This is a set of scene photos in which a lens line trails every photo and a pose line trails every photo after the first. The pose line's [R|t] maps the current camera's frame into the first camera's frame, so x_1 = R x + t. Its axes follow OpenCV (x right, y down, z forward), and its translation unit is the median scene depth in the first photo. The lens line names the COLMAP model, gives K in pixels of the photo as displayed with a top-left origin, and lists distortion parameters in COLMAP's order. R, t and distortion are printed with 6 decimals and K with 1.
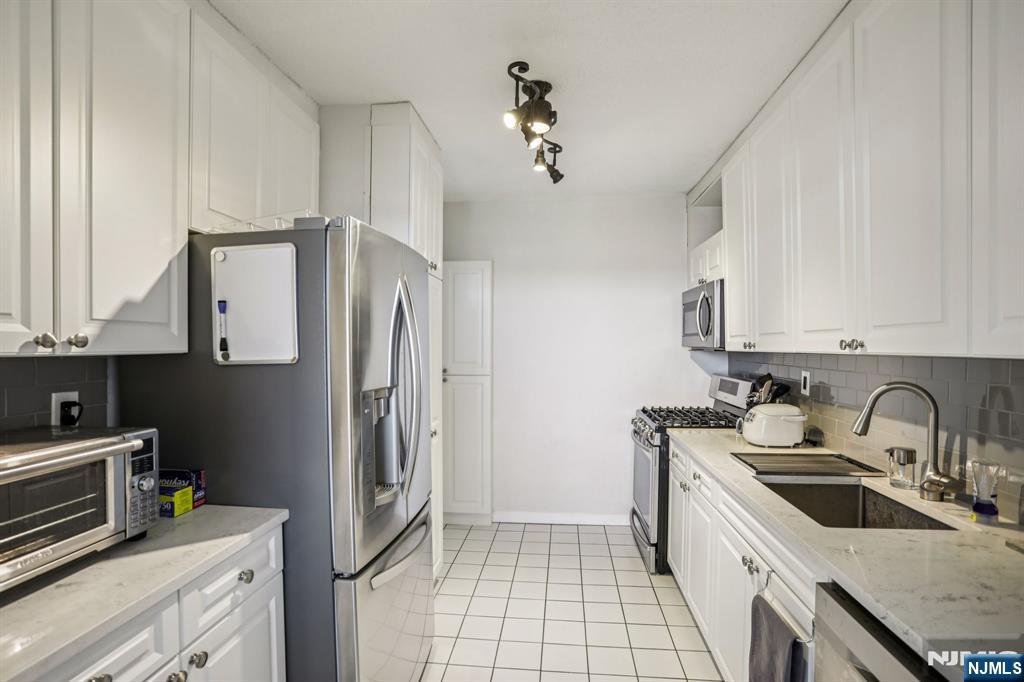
lens RADIAL K [[498.5, 0, 509.5], [0, 498.5, 344.4], [0, 0, 1]] dist [-0.047352, 0.001686]
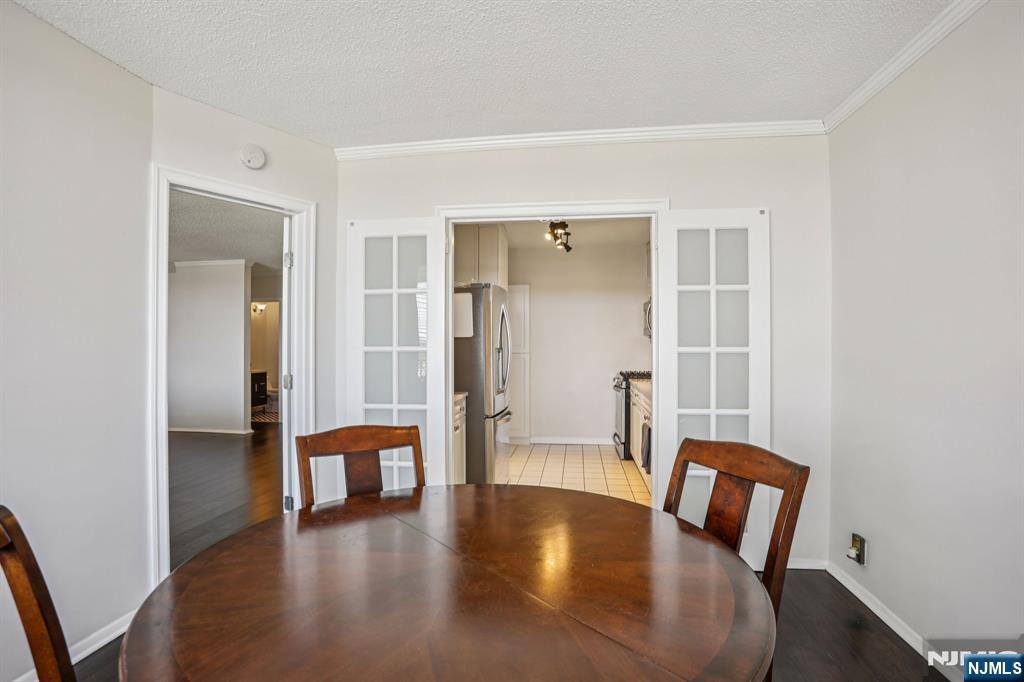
lens RADIAL K [[498.5, 0, 509.5], [0, 498.5, 344.4], [0, 0, 1]] dist [-0.047352, 0.001686]
pose [[0.999664, -0.004145, -0.025573, -0.076187], [0.004216, 0.999987, 0.002737, 0.035243], [0.025561, -0.002844, 0.999669, -0.836093]]
